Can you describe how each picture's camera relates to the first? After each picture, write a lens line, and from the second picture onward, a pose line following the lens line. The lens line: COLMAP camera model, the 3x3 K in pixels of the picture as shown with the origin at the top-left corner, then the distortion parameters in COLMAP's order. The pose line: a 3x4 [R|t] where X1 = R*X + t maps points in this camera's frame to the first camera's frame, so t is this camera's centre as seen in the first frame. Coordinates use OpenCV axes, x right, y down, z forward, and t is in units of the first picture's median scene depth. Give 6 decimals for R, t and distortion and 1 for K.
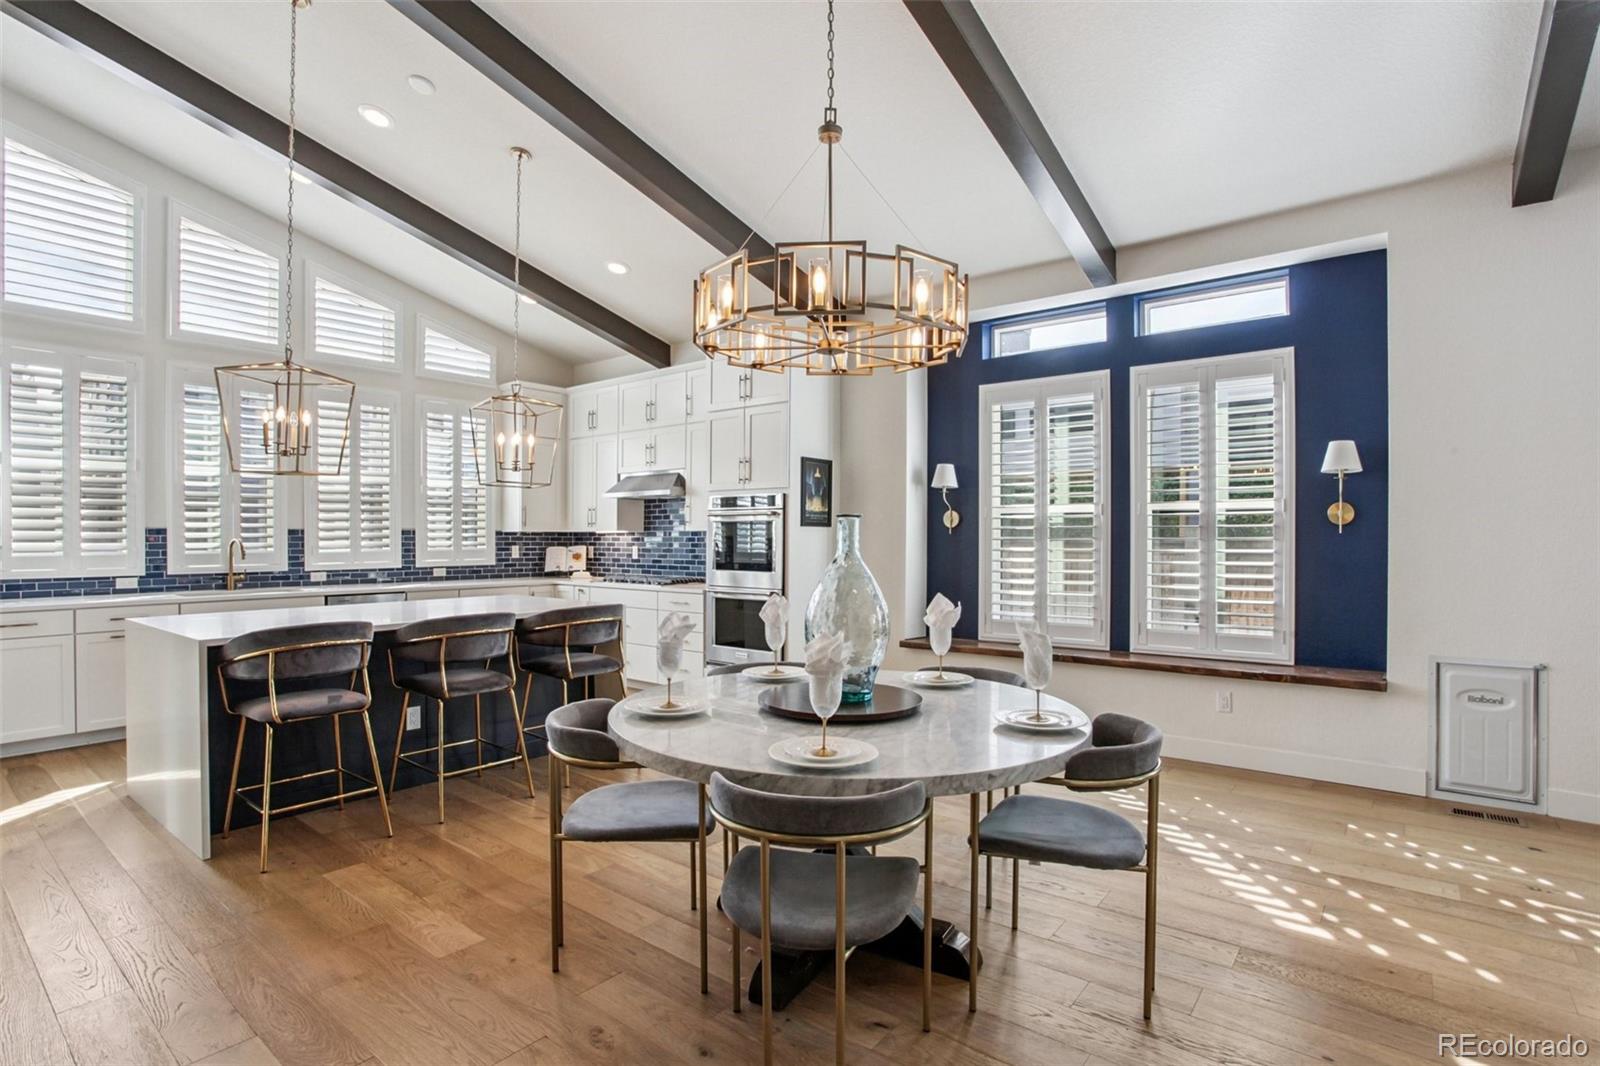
lens RADIAL K [[786.2, 0, 779.1], [0, 786.2, 541.6], [0, 0, 1]] dist [-0.048145, 0.017839]
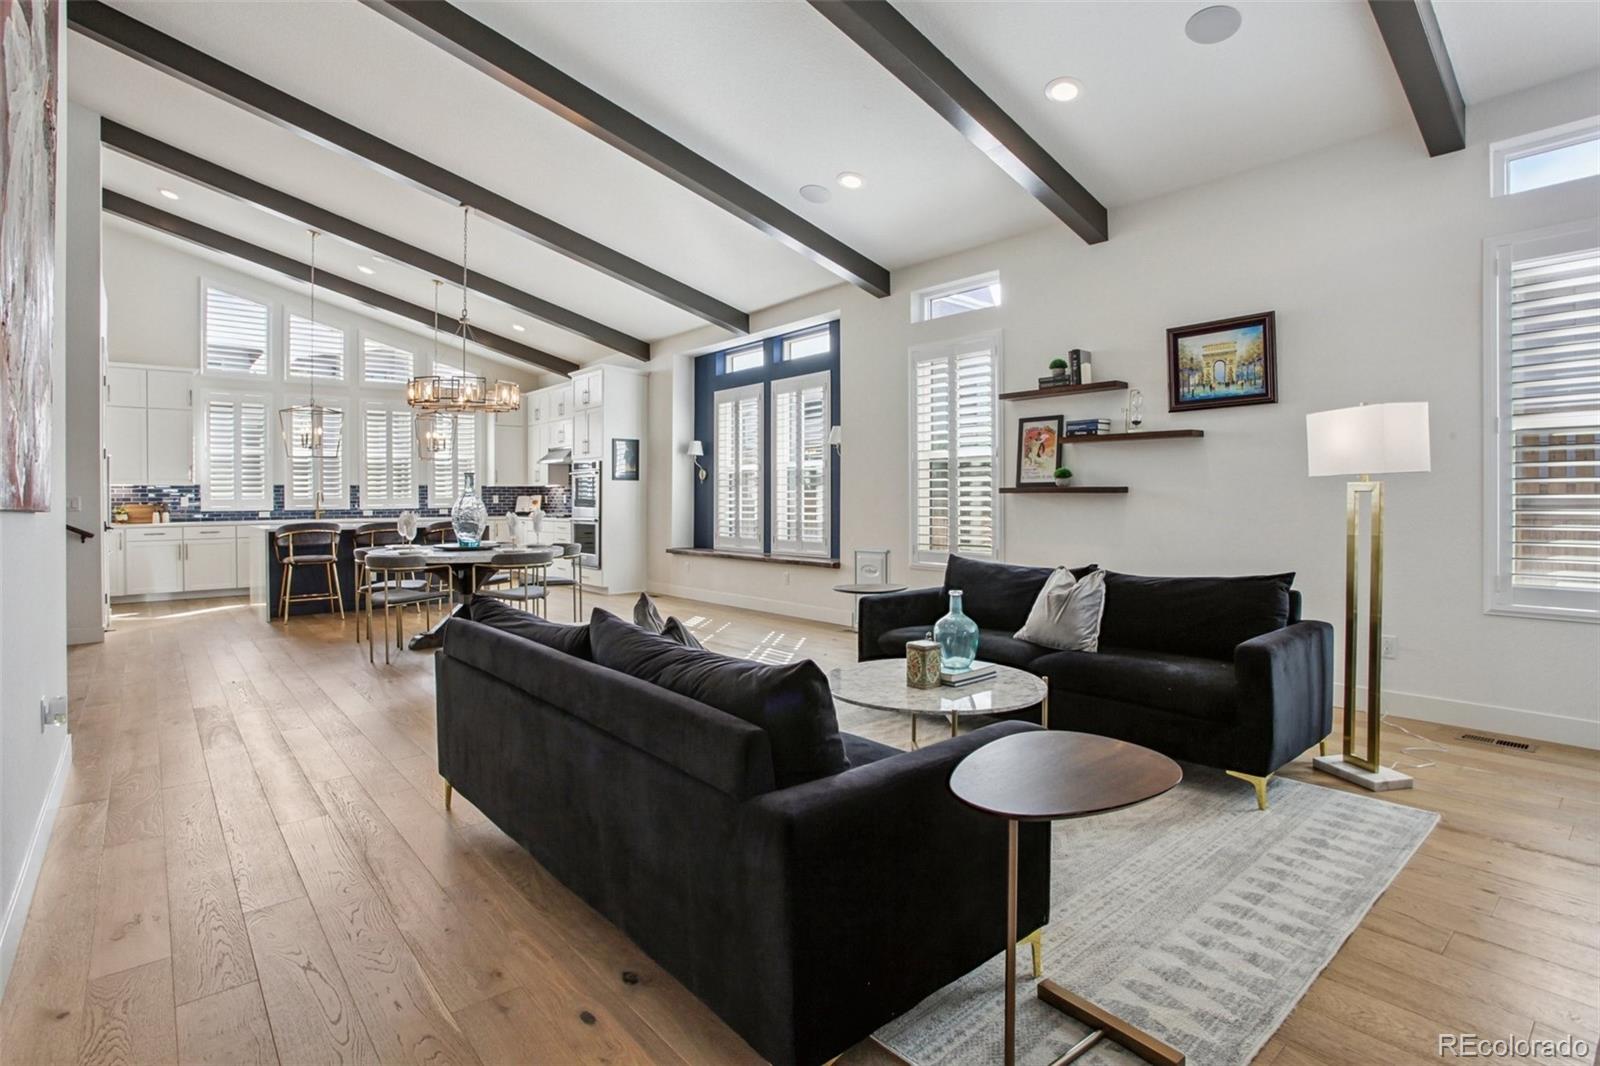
lens RADIAL K [[786.2, 0, 769.2], [0, 786.2, 498.3], [0, 0, 1]] dist [-0.048145, 0.017839]
pose [[0.980527, -0.006698, -0.196269, 0.670783], [0.005878, 0.999971, -0.004758, 0.028750], [0.196295, 0.003512, 0.980539, -0.559118]]
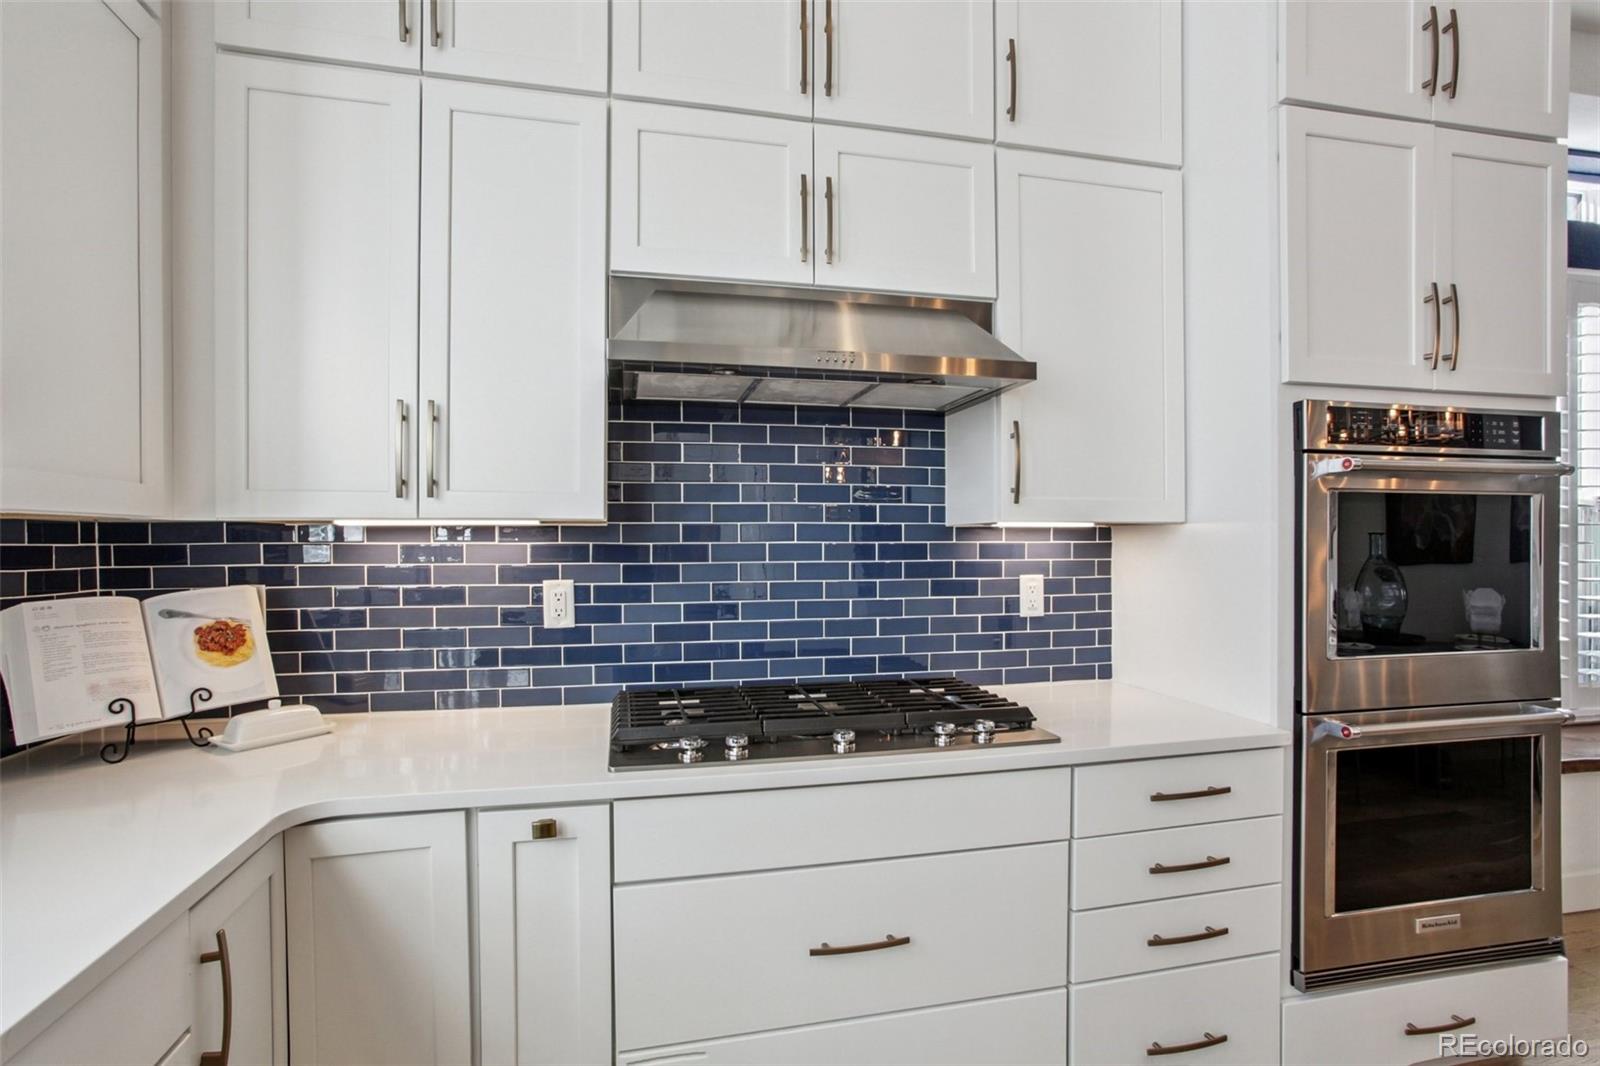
lens RADIAL K [[786.2, 0, 792.4], [0, 786.2, 557.8], [0, 0, 1]] dist [-0.048145, 0.017839]
pose [[0.616809, -0.015368, 0.786963, -0.444577], [0.007457, 0.999879, 0.013681, -0.005504], [-0.787078, -0.002570, 0.616849, 1.032480]]
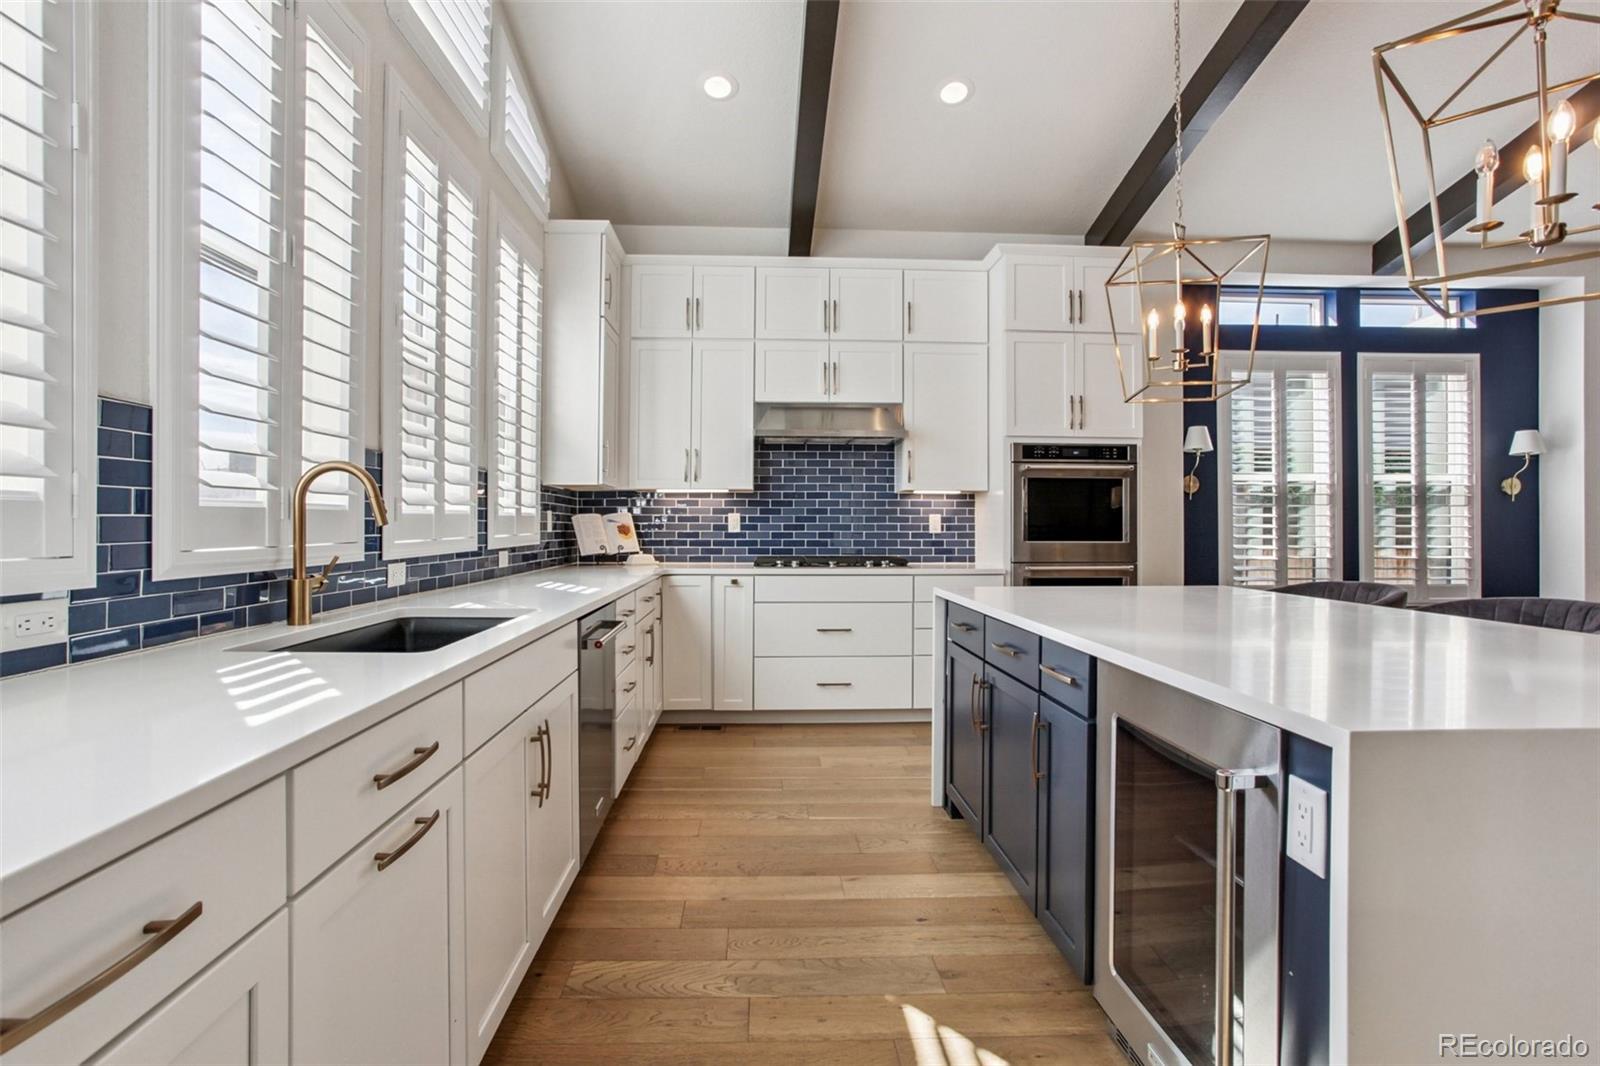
lens RADIAL K [[786.2, 0, 794.3], [0, 786.2, 522.2], [0, 0, 1]] dist [-0.048145, 0.017839]
pose [[0.741373, 0.003762, 0.671082, -0.777614], [0.001563, 0.999972, -0.007333, 0.023933], [-0.671091, 0.006485, 0.741347, 0.628532]]
